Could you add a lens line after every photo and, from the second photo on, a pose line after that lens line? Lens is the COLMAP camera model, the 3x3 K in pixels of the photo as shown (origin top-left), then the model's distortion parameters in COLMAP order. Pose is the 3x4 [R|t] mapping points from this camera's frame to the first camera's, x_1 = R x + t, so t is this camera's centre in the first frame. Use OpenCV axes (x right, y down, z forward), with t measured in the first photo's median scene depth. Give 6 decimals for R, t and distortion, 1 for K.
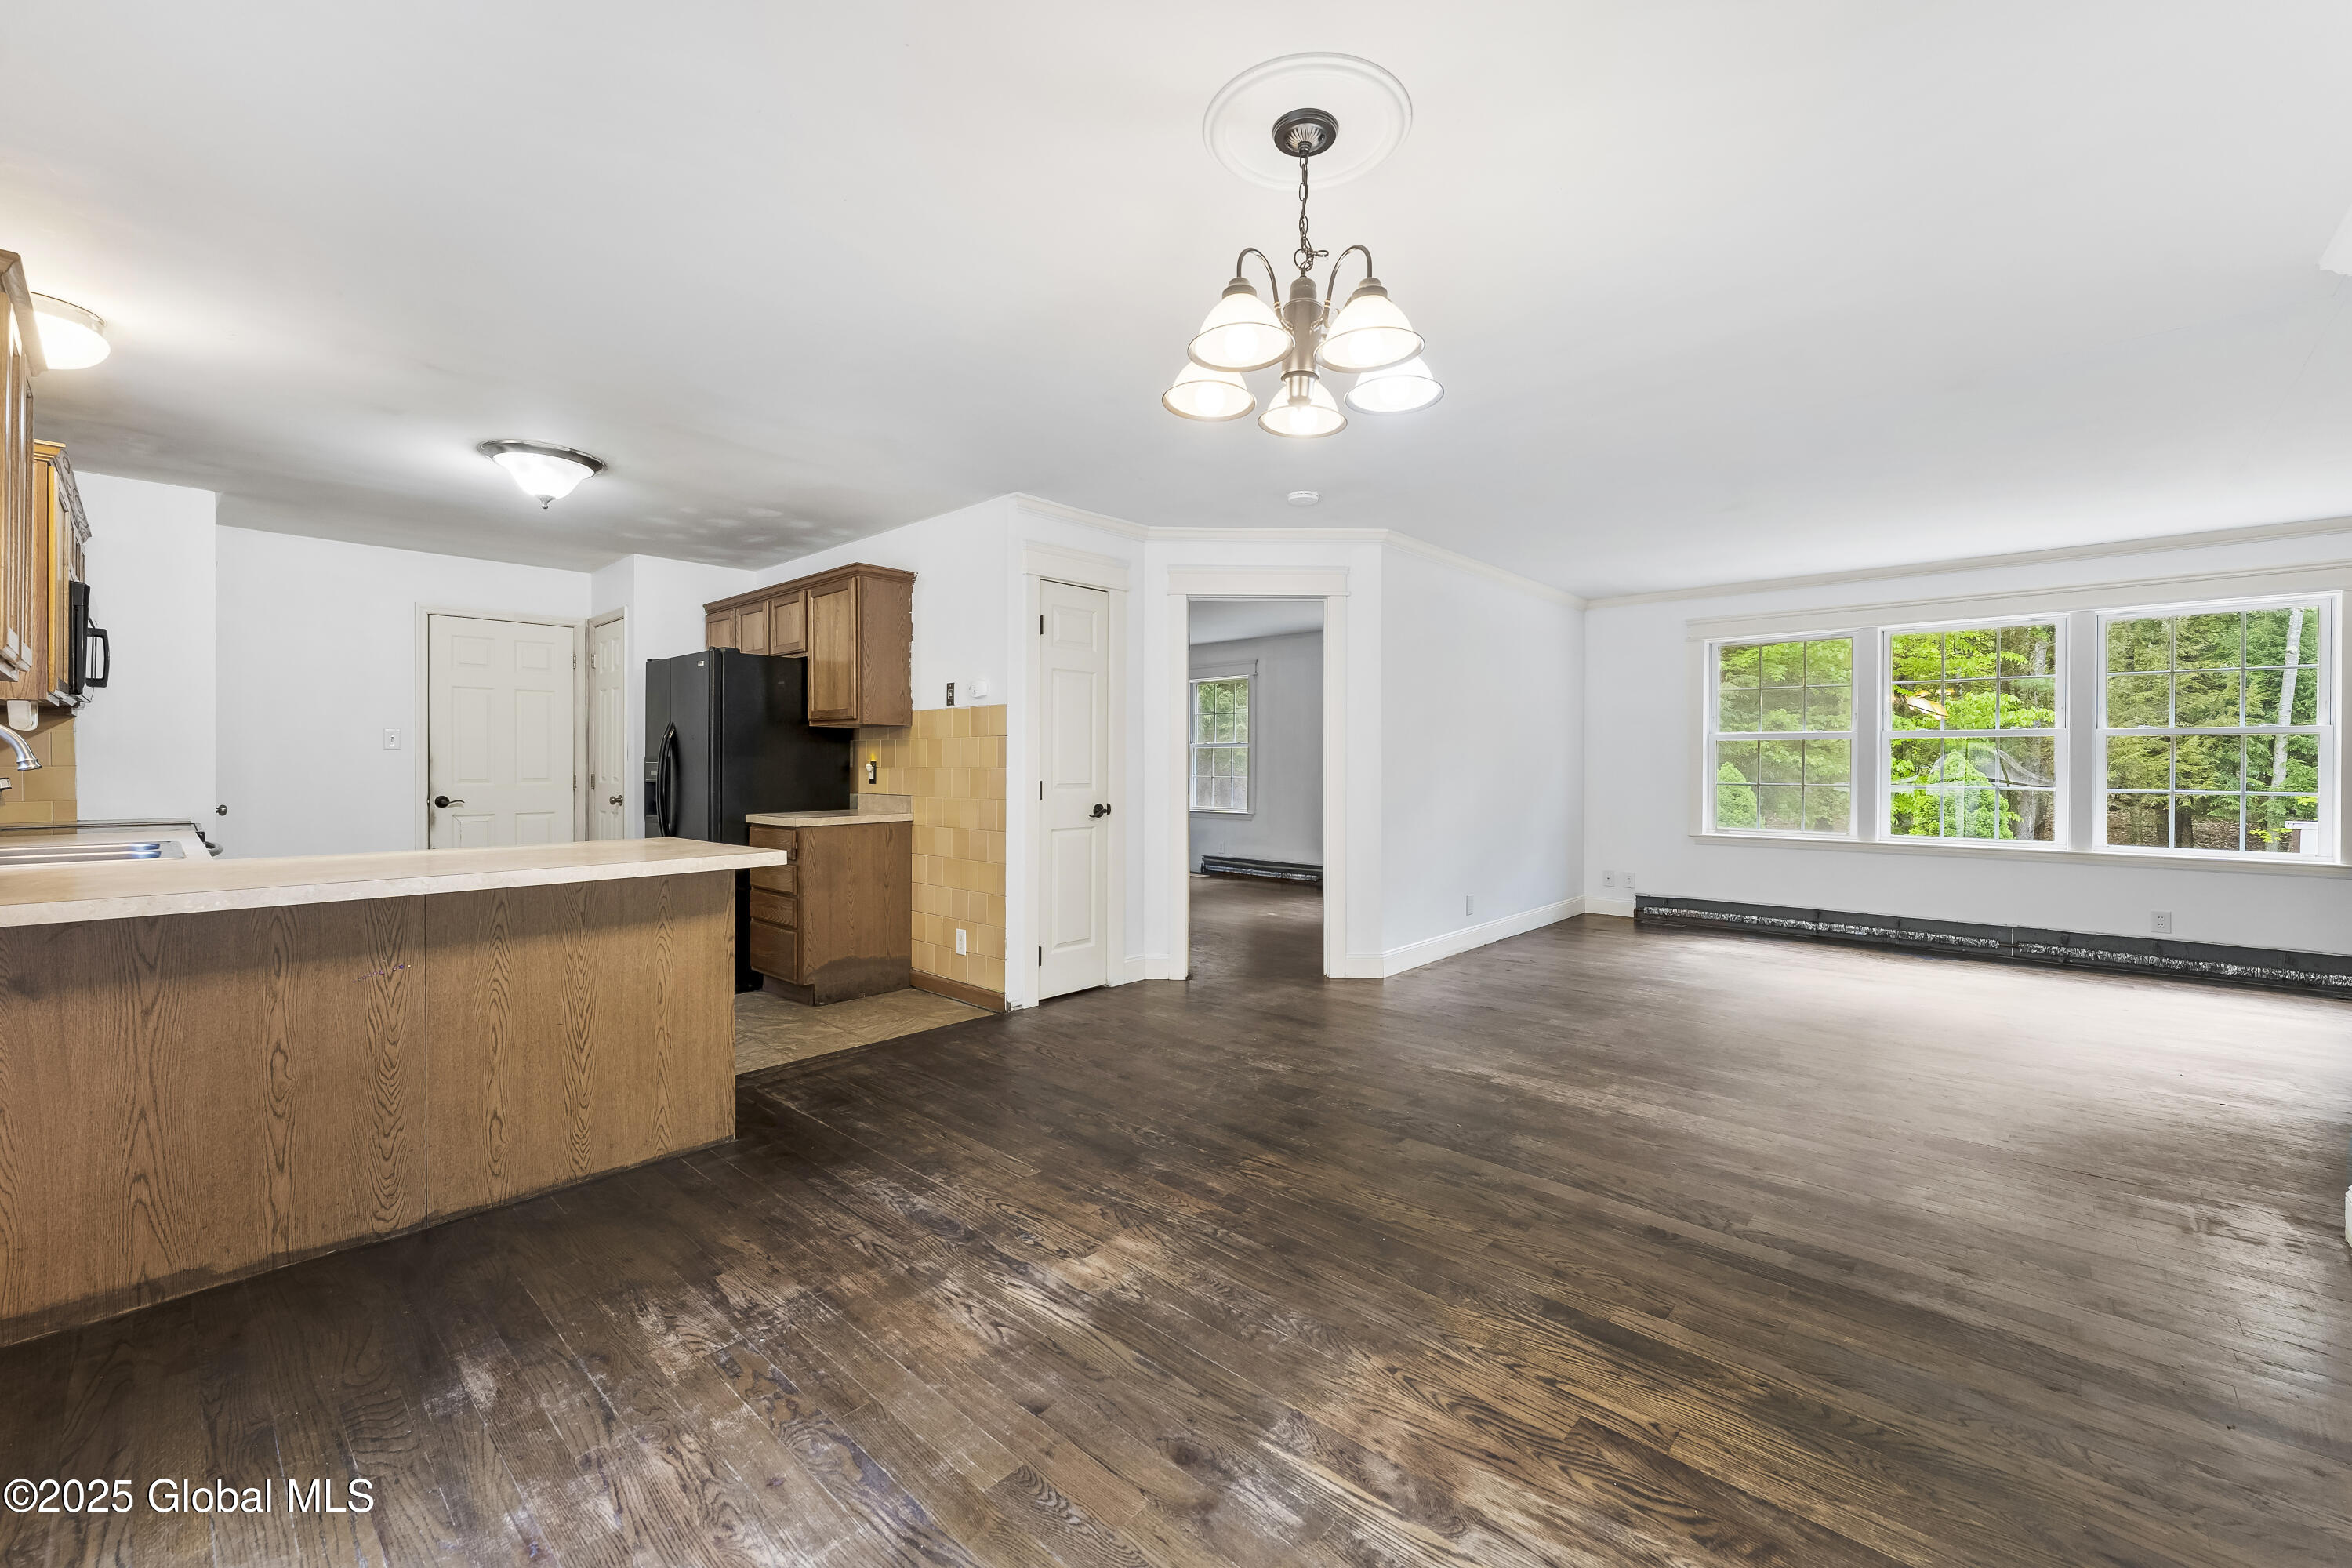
lens RADIAL K [[947.0, 0, 1179.6], [0, 947.0, 772.1], [0, 0, 1]] dist [-0.006208, 0.001360]
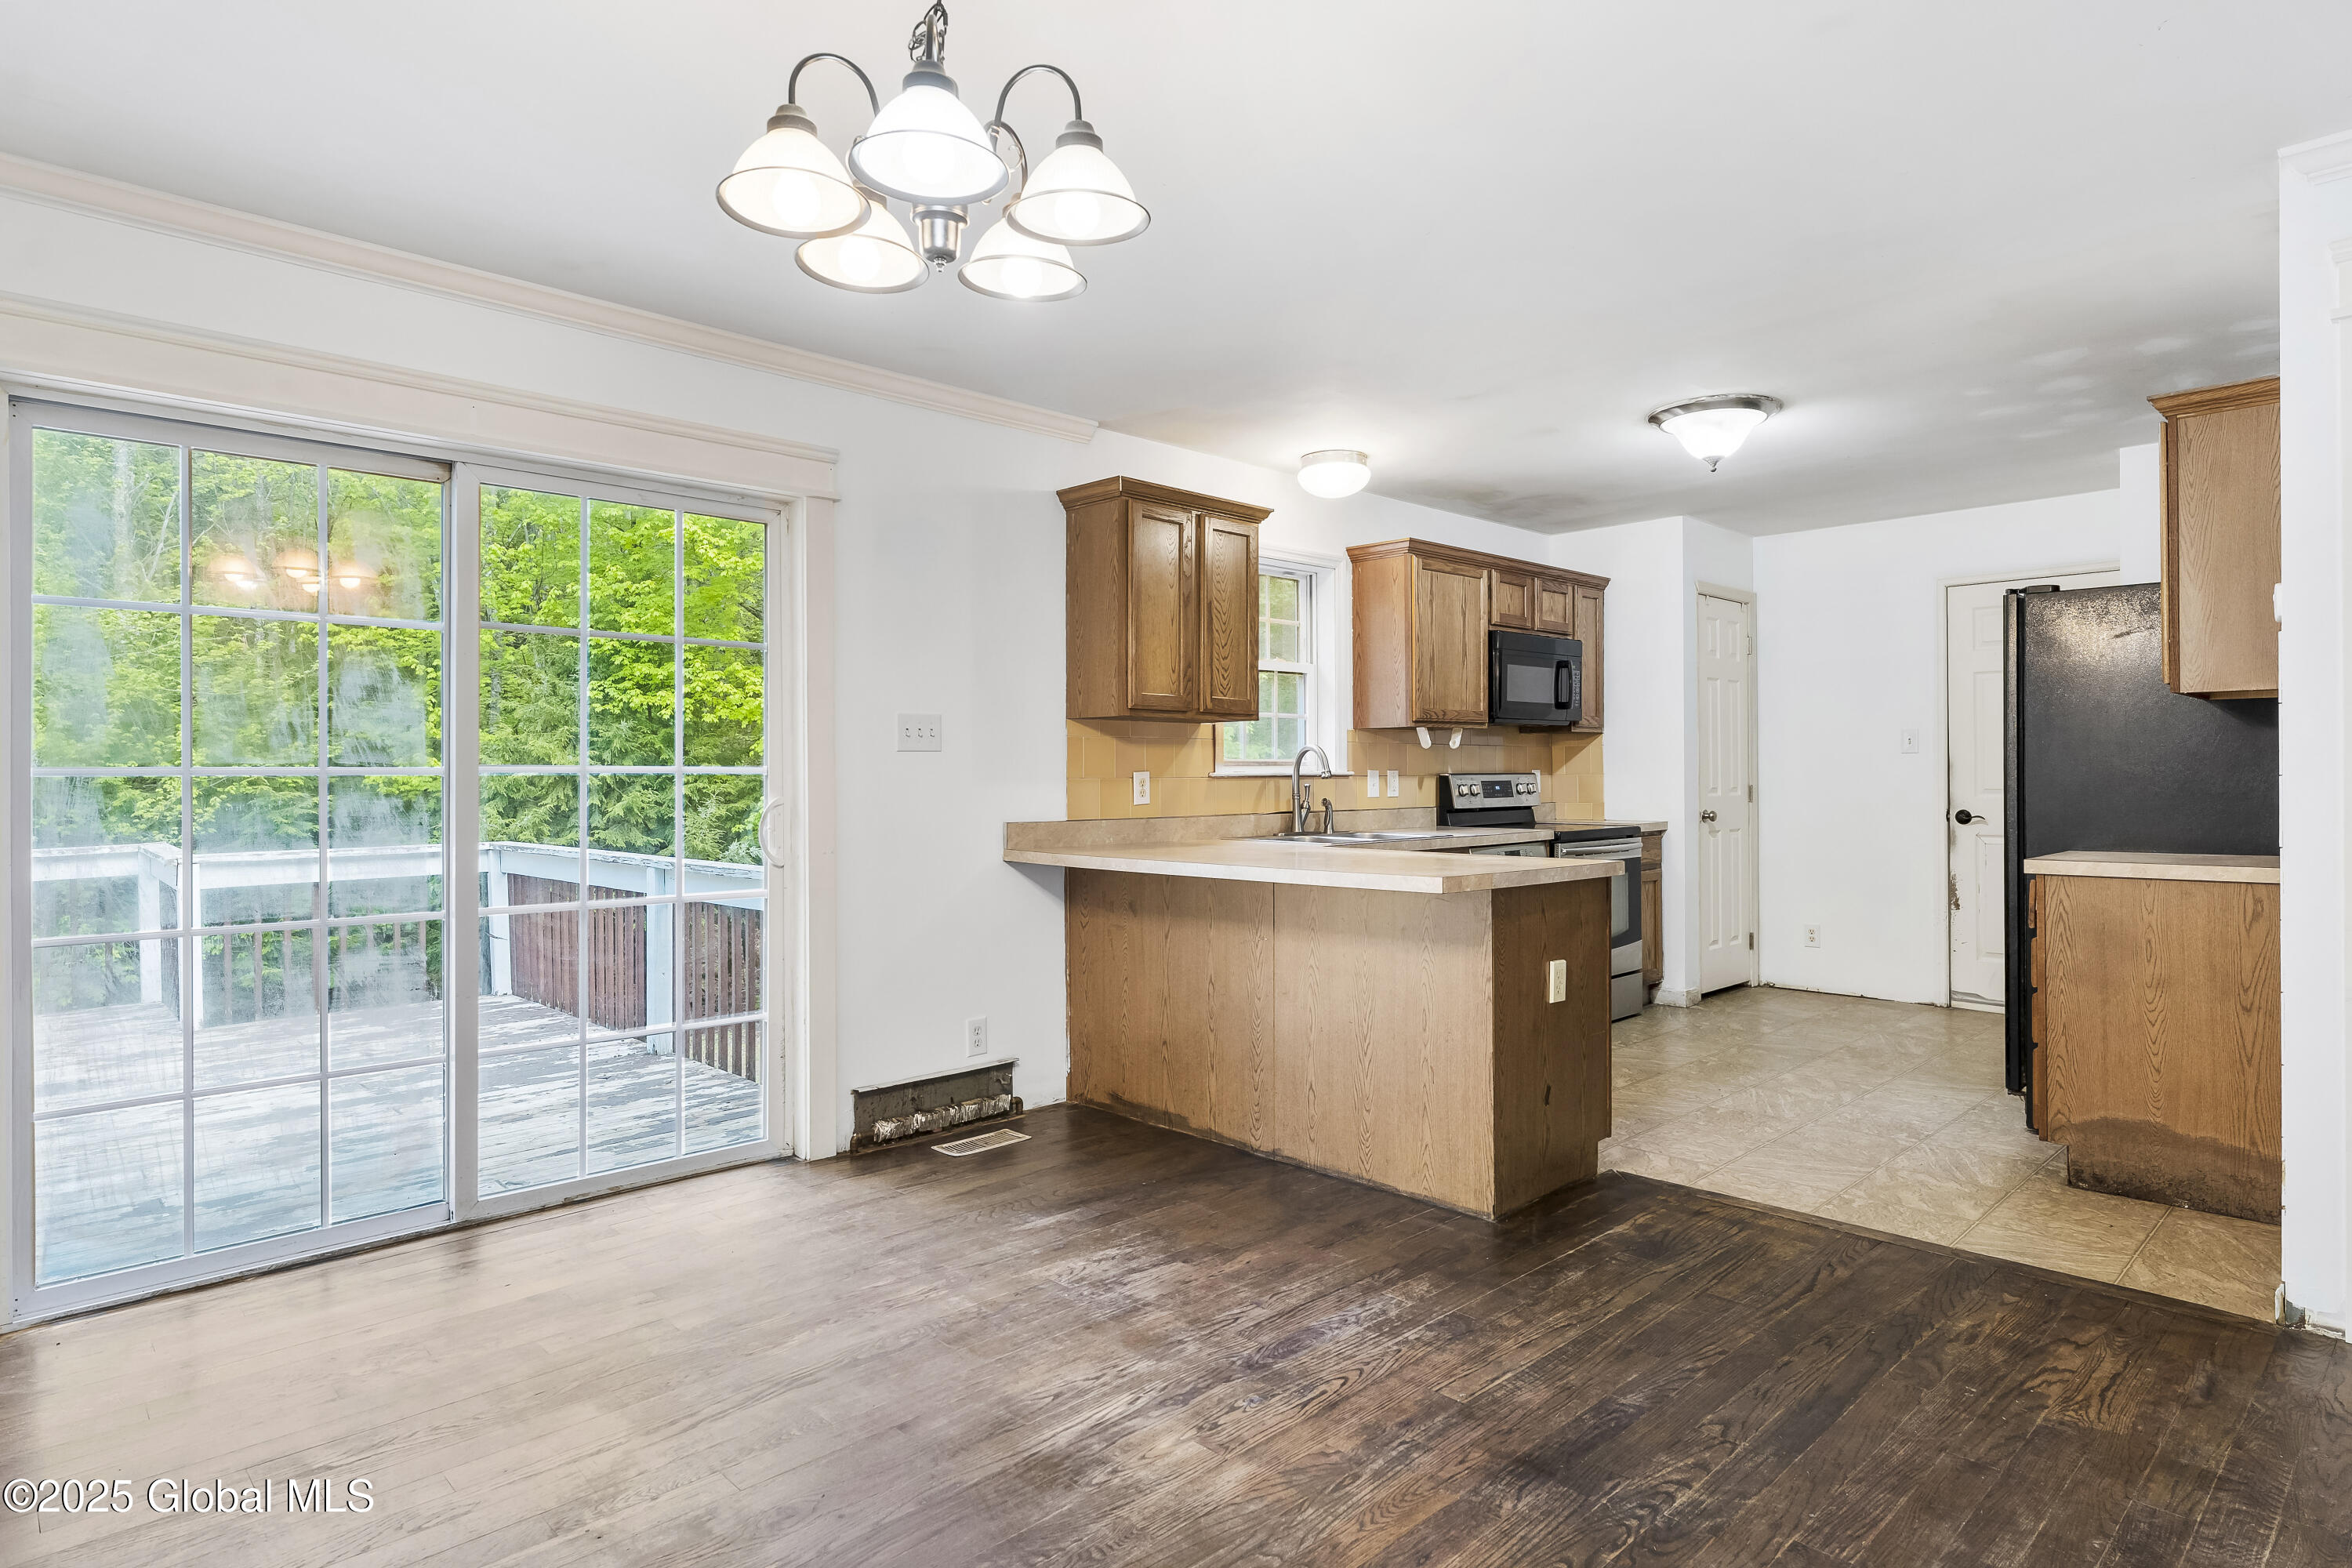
lens RADIAL K [[1274.3, 0, 1178.3], [0, 1274.3, 768.8], [0, 0, 1]] dist [-0.002586, 0.001498]
pose [[-0.054678, -0.005004, -0.998492, 0.785385], [-0.003011, 0.999984, -0.004847, -0.005203], [0.998500, 0.002741, -0.054692, 0.913408]]
